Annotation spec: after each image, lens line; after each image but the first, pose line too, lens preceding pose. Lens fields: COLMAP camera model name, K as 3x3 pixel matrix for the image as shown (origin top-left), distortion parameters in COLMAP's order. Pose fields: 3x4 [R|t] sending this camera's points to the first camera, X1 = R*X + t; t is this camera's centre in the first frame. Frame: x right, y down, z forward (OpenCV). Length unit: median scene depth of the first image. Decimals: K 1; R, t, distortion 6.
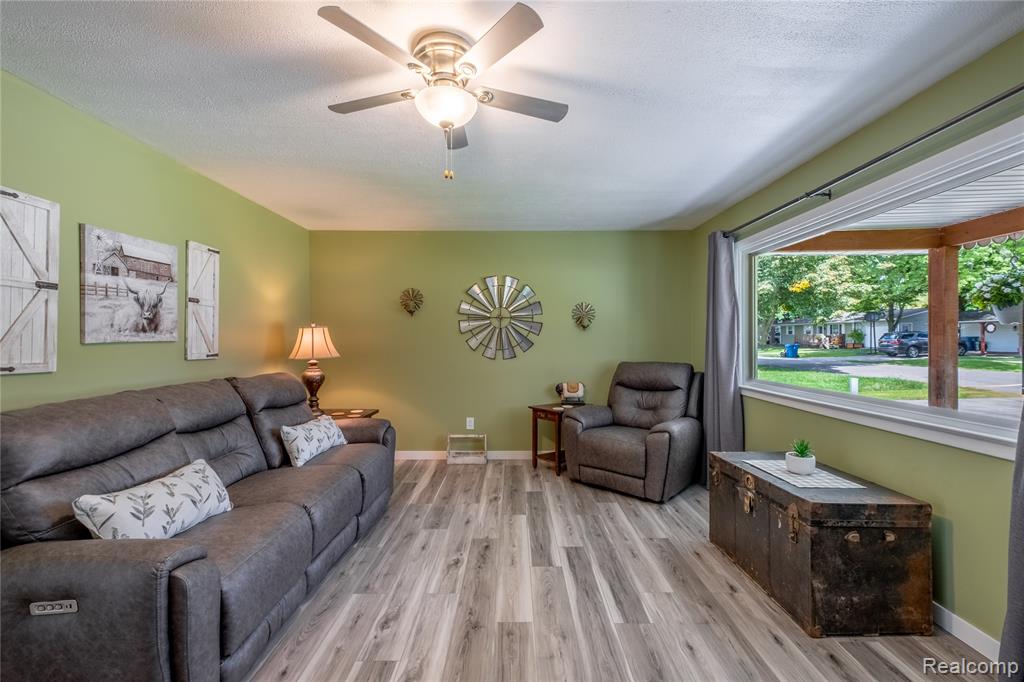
lens RADIAL K [[448.2, 0, 512.9], [0, 448.2, 336.7], [0, 0, 1]] dist [0.011809, -0.000299]
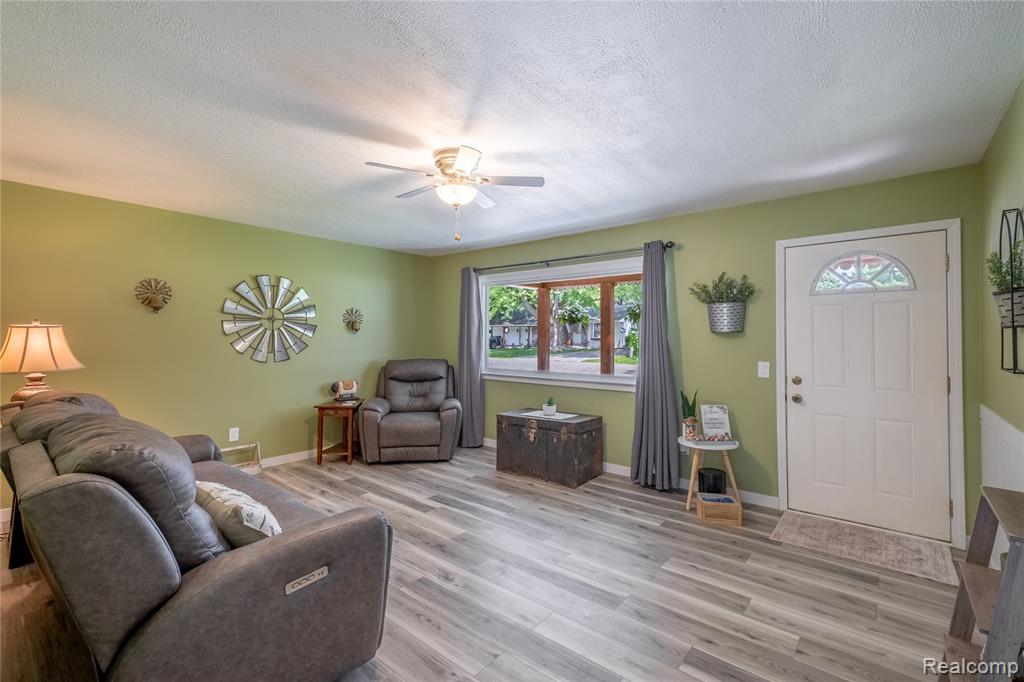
lens RADIAL K [[448.2, 0, 549.4], [0, 448.2, 331.3], [0, 0, 1]] dist [0.011809, -0.000299]
pose [[0.599962, 0.015215, 0.799884, -0.519356], [-0.010599, 0.999883, -0.011070, -0.013843], [-0.799958, -0.001837, 0.600053, -0.066172]]
